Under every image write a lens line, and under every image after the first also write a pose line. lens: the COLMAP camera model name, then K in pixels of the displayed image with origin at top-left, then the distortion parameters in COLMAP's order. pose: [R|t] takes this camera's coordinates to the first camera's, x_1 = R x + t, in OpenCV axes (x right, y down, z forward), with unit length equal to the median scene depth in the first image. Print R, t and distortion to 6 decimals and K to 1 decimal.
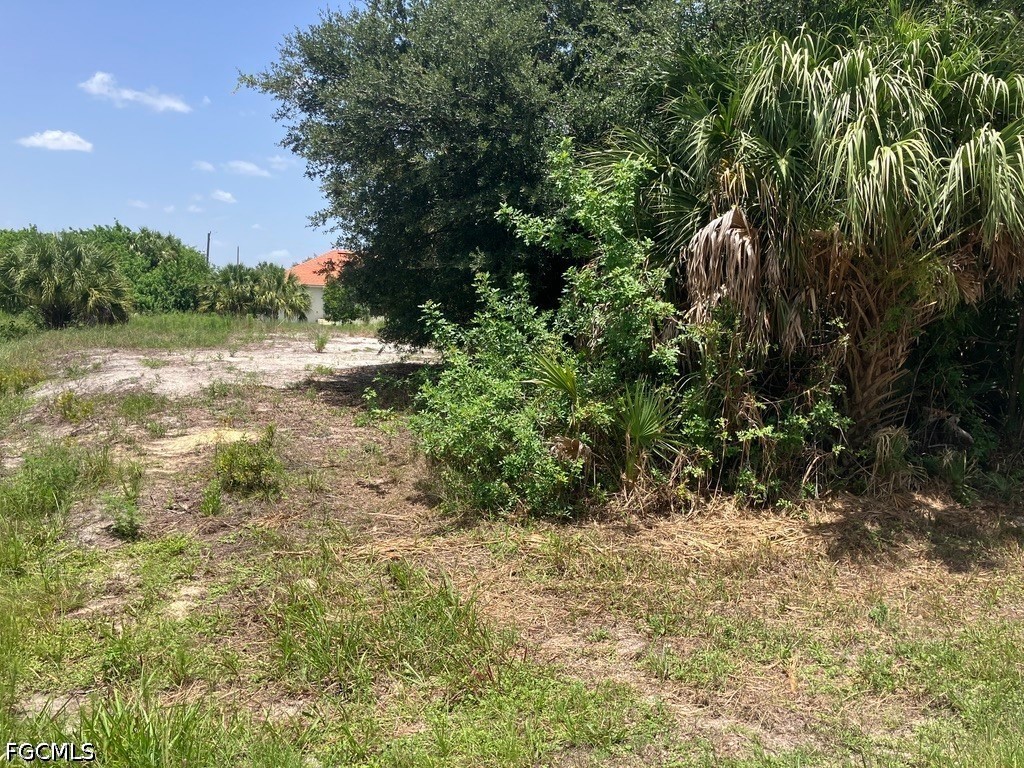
lens RADIAL K [[825.6, 0, 512.2], [0, 825.6, 344.8], [0, 0, 1]] dist [0.023494, -0.026020]
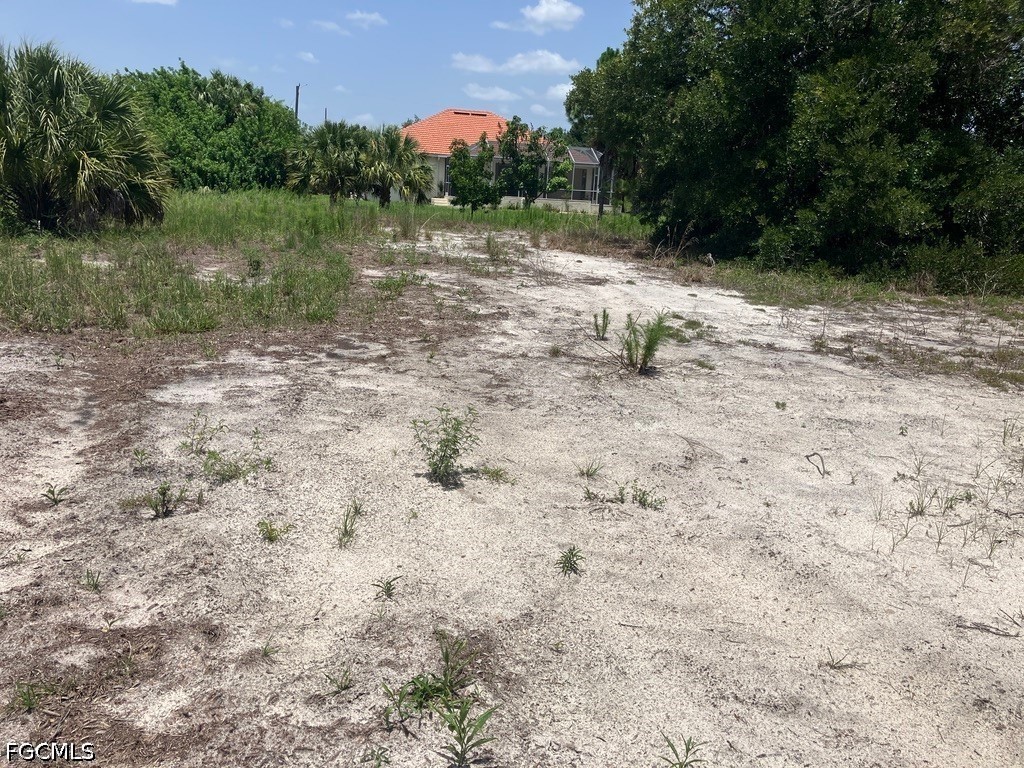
lens RADIAL K [[825.6, 0, 511.9], [0, 825.6, 374.1], [0, 0, 1]] dist [0.023494, -0.026020]
pose [[0.994268, 0.050769, -0.094094, -0.162485], [-0.032623, 0.982158, 0.185208, -0.031661], [0.101818, -0.181076, 0.978184, 0.427402]]
